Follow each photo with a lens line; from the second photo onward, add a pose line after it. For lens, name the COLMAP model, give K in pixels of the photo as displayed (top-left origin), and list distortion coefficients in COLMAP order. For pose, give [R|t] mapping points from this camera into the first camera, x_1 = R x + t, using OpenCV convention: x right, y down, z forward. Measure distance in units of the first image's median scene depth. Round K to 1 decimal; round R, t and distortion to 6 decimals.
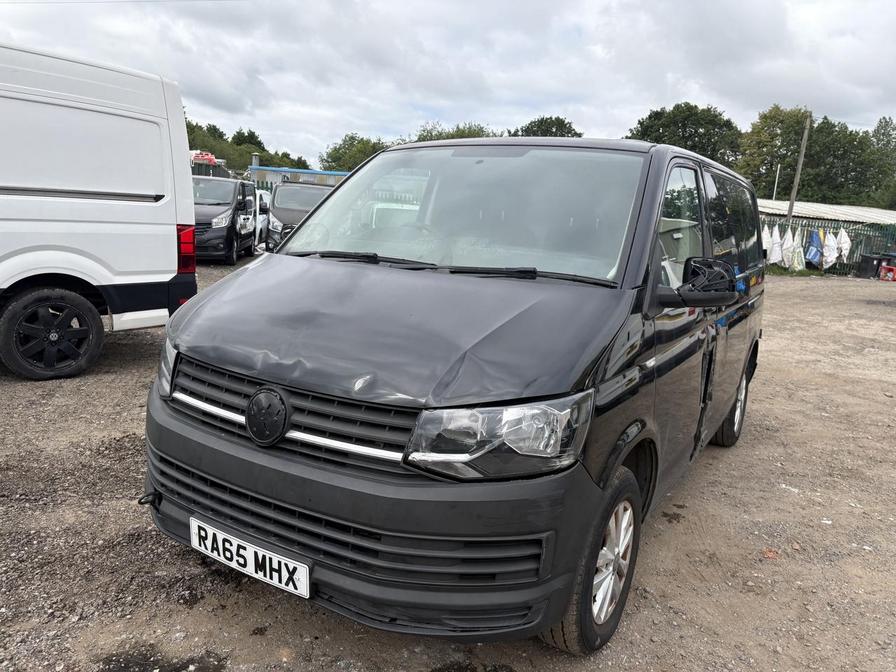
lens RADIAL K [[768.0, 0, 440.1], [0, 768.0, 334.5], [0, 0, 1]] dist [0.044329, -0.058224]
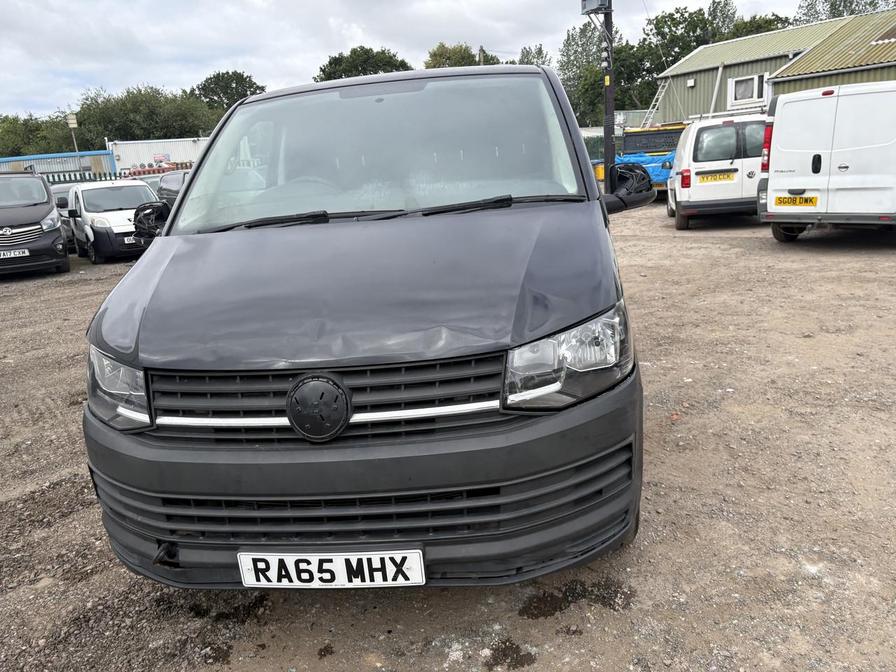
lens RADIAL K [[768.0, 0, 440.1], [0, 768.0, 334.5], [0, 0, 1]] dist [0.044329, -0.058224]
pose [[0.869993, -0.232502, 0.434804, -0.446023], [0.211021, 0.972573, 0.097834, -0.028481], [-0.445626, 0.006638, 0.895195, 0.158973]]
